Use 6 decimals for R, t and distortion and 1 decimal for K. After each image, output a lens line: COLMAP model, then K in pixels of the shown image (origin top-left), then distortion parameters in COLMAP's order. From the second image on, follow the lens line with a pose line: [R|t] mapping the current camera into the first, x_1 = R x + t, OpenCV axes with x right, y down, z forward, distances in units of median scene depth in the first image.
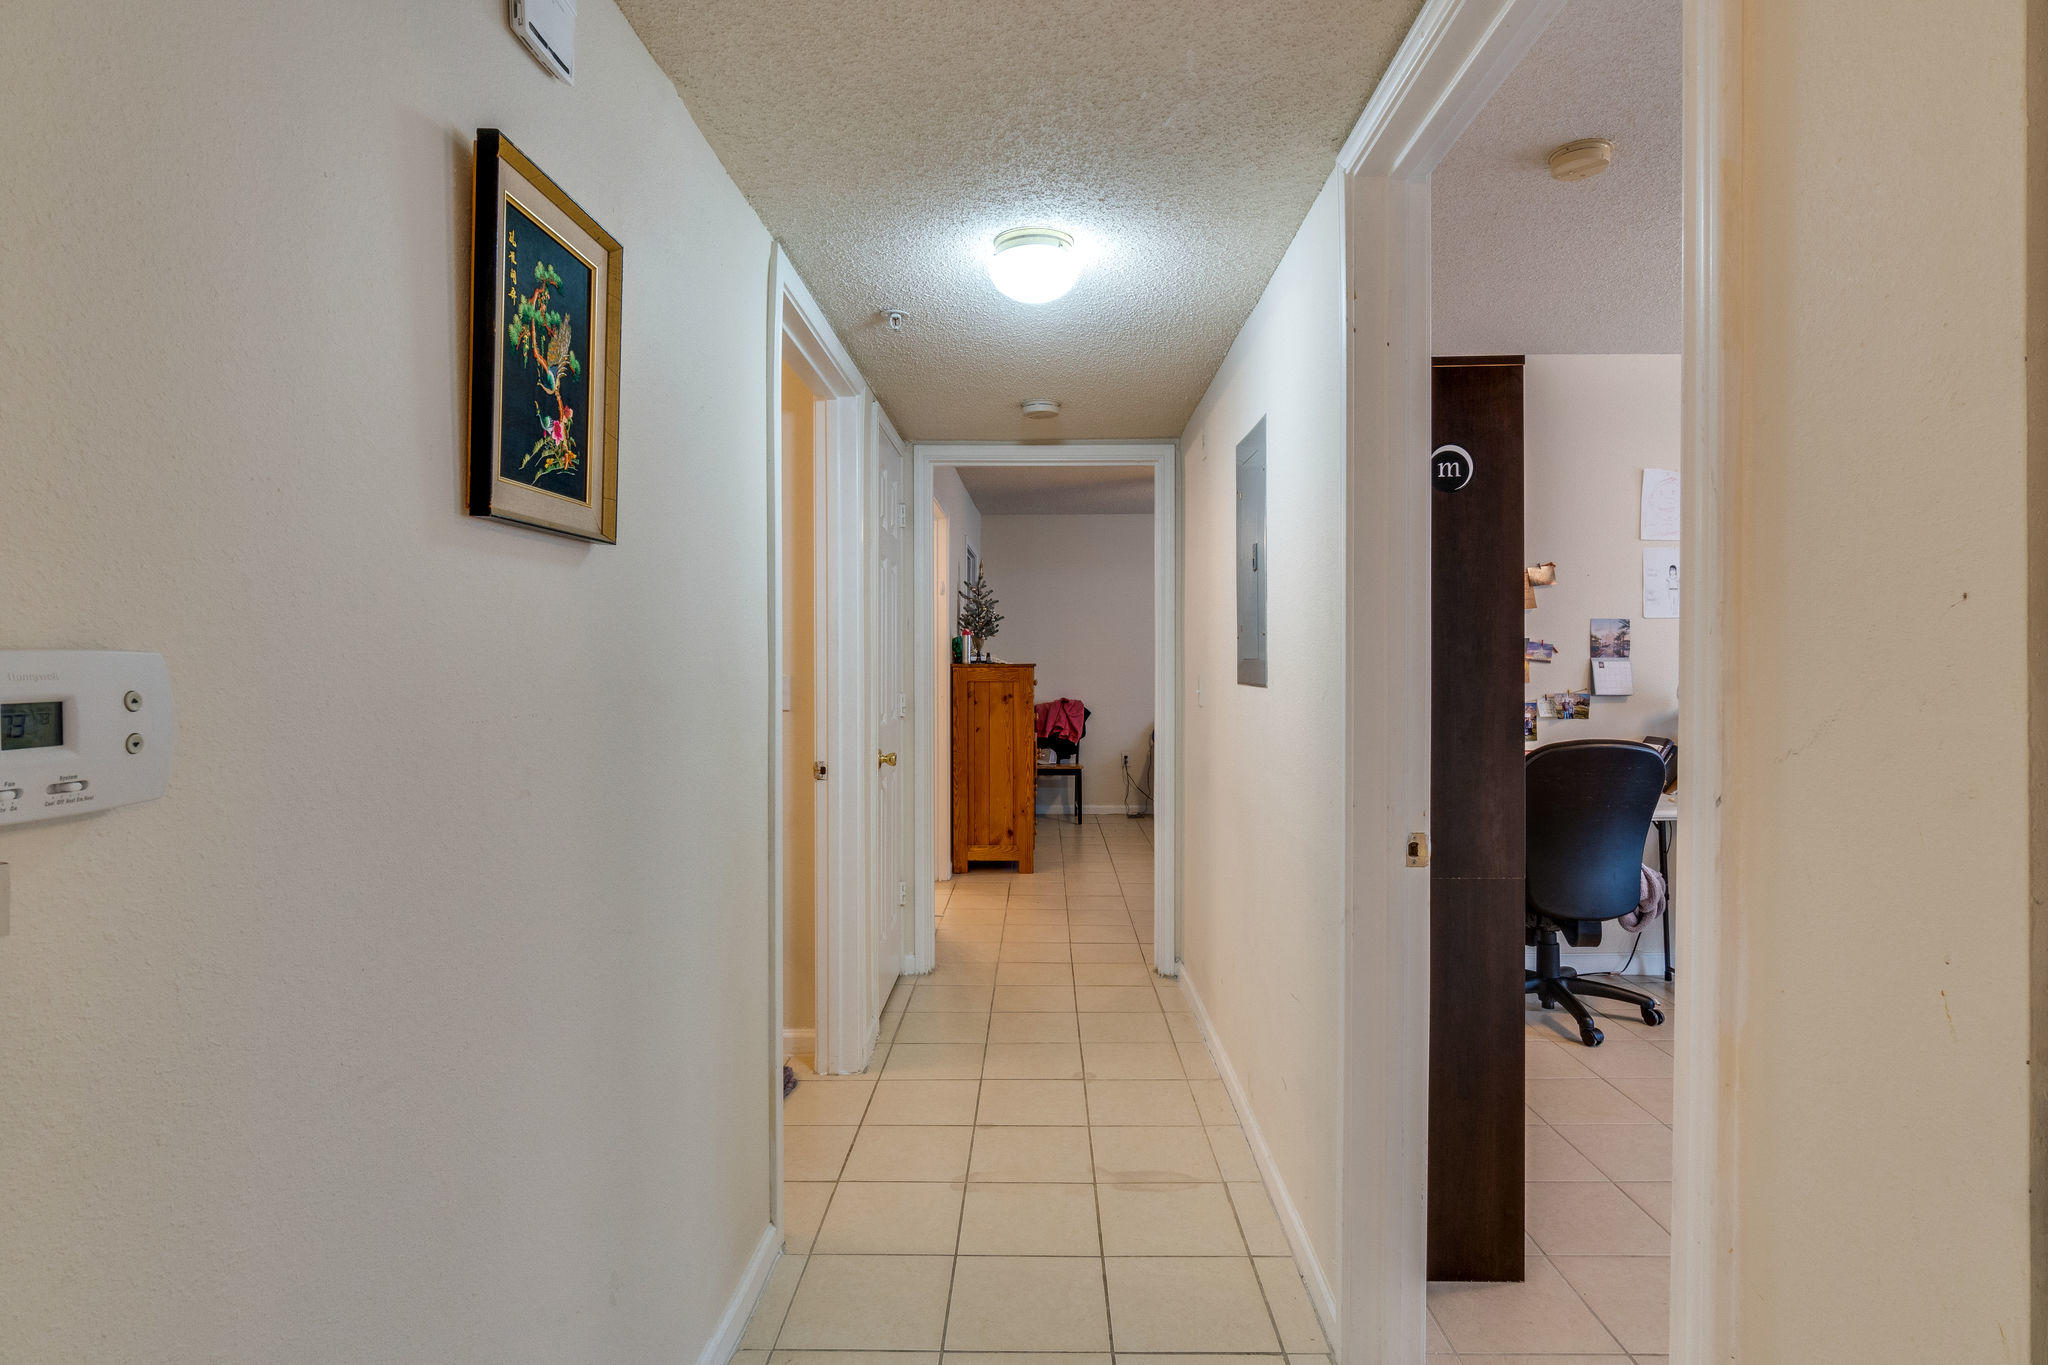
lens RADIAL K [[1035.3, 0, 1029.0], [0, 1035.3, 673.7], [0, 0, 1]] dist [-0.000117, 0.000208]
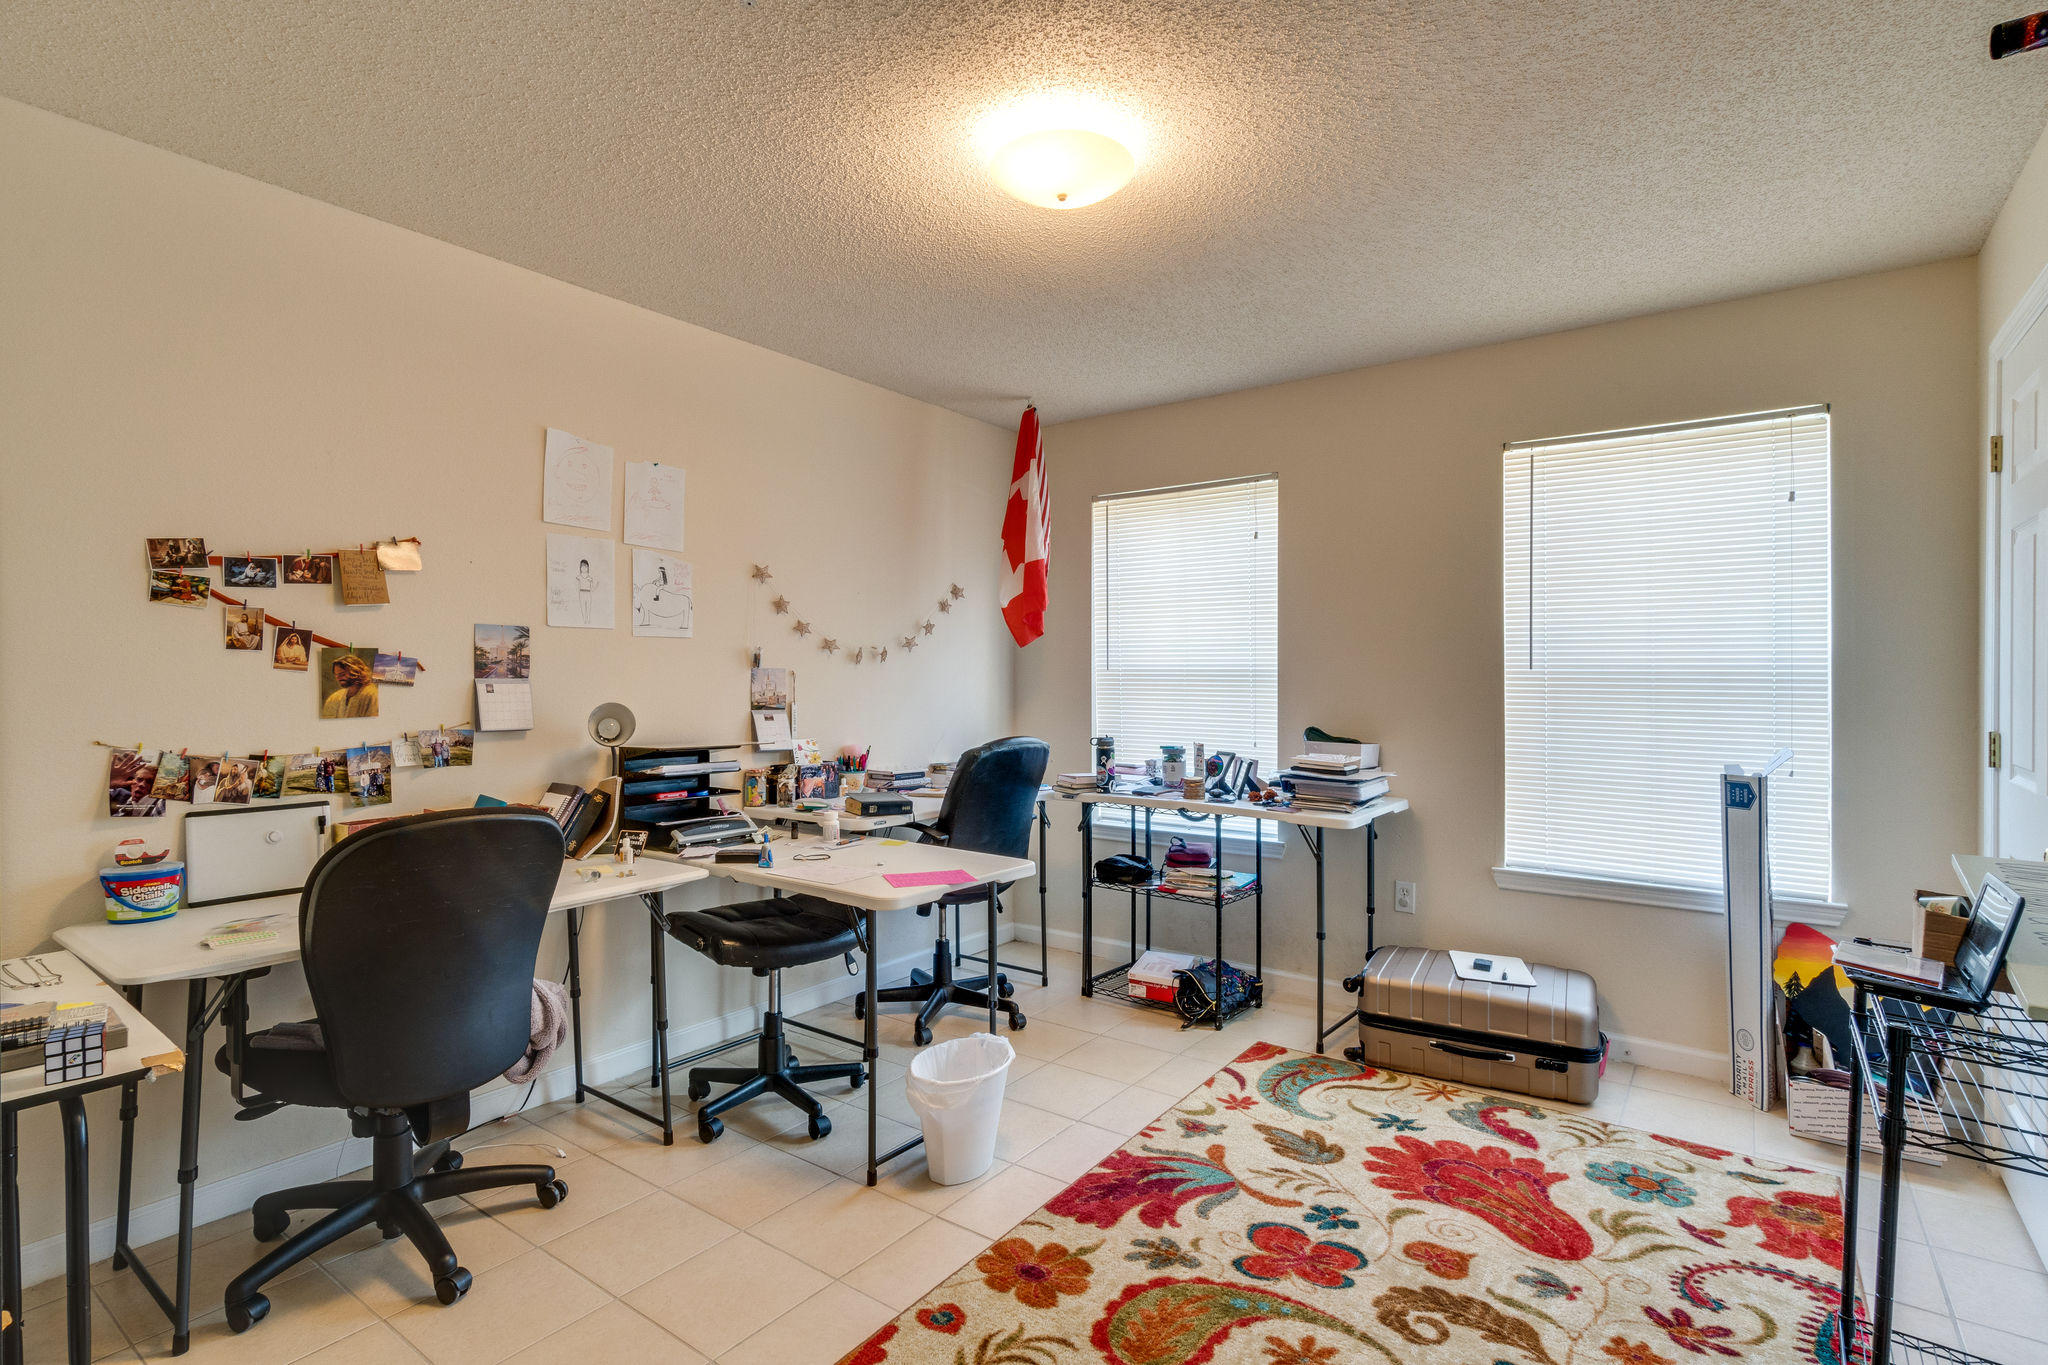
lens RADIAL K [[986.8, 0, 1030.3], [0, 986.8, 685.0], [0, 0, 1]] dist [0.019364, 0.000420]
pose [[0.575619, 0.000627, 0.817718, 0.207605], [0.008771, 0.999937, -0.006941, -0.002980], [-0.817671, 0.011167, 0.575577, 0.301080]]
